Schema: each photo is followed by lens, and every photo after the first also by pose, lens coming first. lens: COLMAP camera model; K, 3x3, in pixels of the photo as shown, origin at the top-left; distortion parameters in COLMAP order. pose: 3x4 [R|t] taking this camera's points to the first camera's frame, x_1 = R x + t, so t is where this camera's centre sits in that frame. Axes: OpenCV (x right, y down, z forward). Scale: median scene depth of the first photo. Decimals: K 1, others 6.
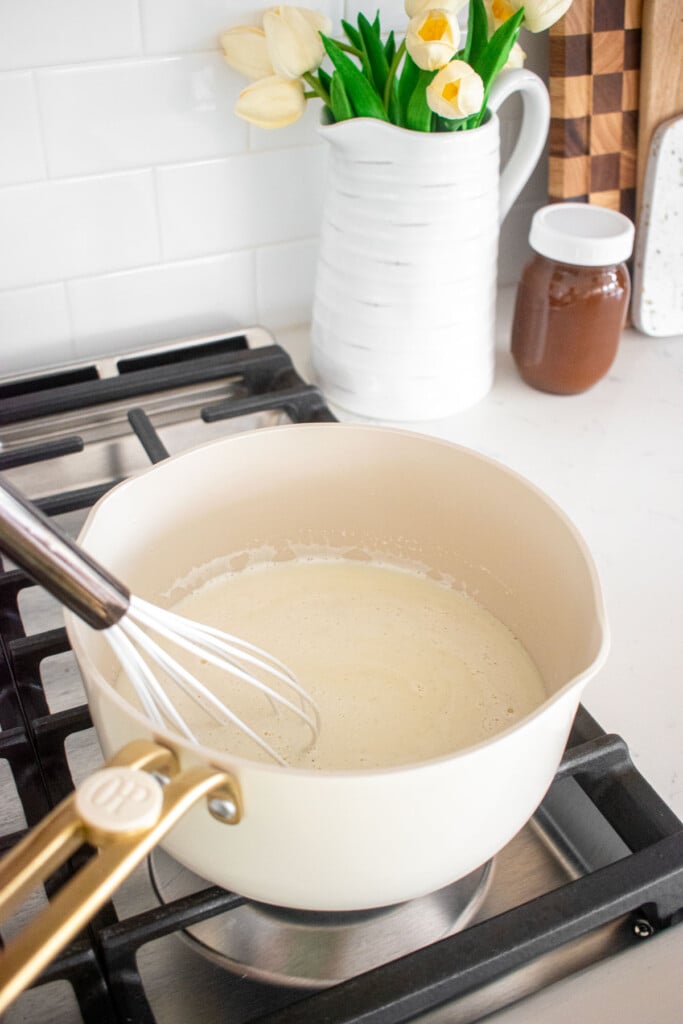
lens RADIAL K [[1053.4, 0, 341.5], [0, 1053.4, 512.0], [0, 0, 1]] dist [-0.081010, -0.000168]
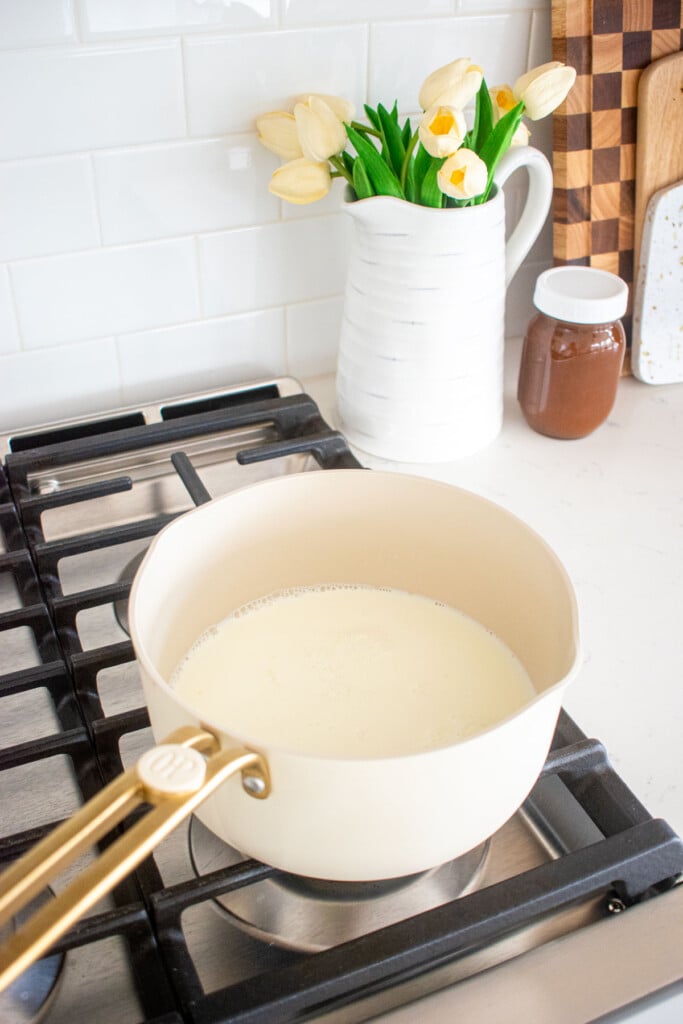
lens RADIAL K [[1053.4, 0, 341.5], [0, 1053.4, 512.0], [0, 0, 1]] dist [-0.081010, -0.000168]
pose [[0.999618, 0.005476, -0.027106, 0.008719], [-0.006330, 0.999483, -0.031528, 0.000429], [0.026919, 0.031687, 0.999135, -0.115735]]
